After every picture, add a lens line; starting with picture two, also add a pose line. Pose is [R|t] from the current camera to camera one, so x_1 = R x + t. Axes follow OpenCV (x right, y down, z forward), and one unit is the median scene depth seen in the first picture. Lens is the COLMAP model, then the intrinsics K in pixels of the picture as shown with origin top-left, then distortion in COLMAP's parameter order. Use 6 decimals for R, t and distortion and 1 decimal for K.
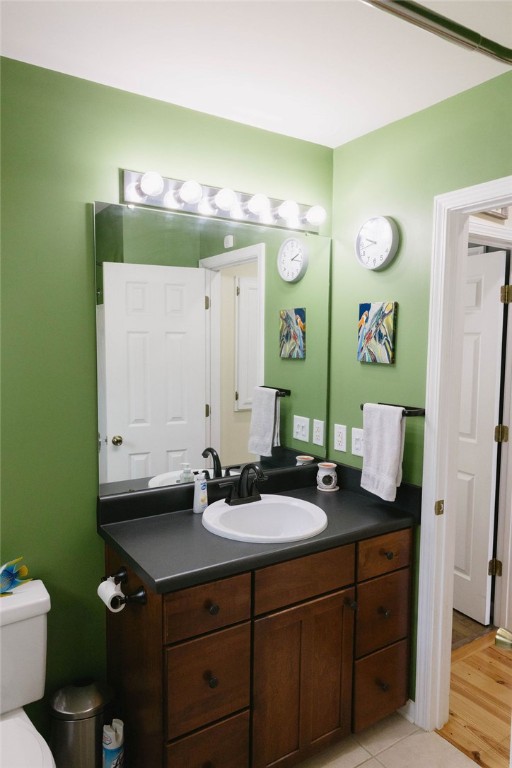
lens RADIAL K [[515.7, 0, 252.2], [0, 515.7, 384.3], [0, 0, 1]] dist [0.008511, 0.000521]
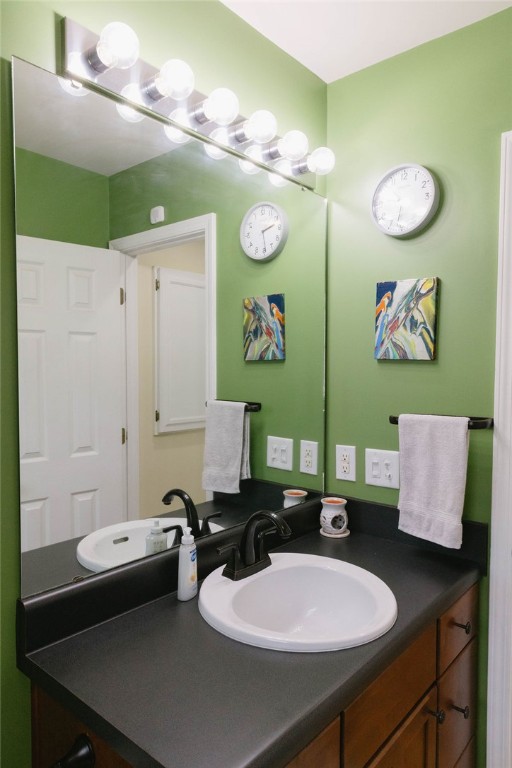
lens RADIAL K [[515.7, 0, 259.2], [0, 515.7, 383.8], [0, 0, 1]] dist [0.008511, 0.000521]
pose [[0.961226, -0.016619, 0.275260, -0.159023], [0.028603, 0.998807, -0.039581, 0.015088], [-0.274274, 0.045919, 0.960555, 0.313450]]
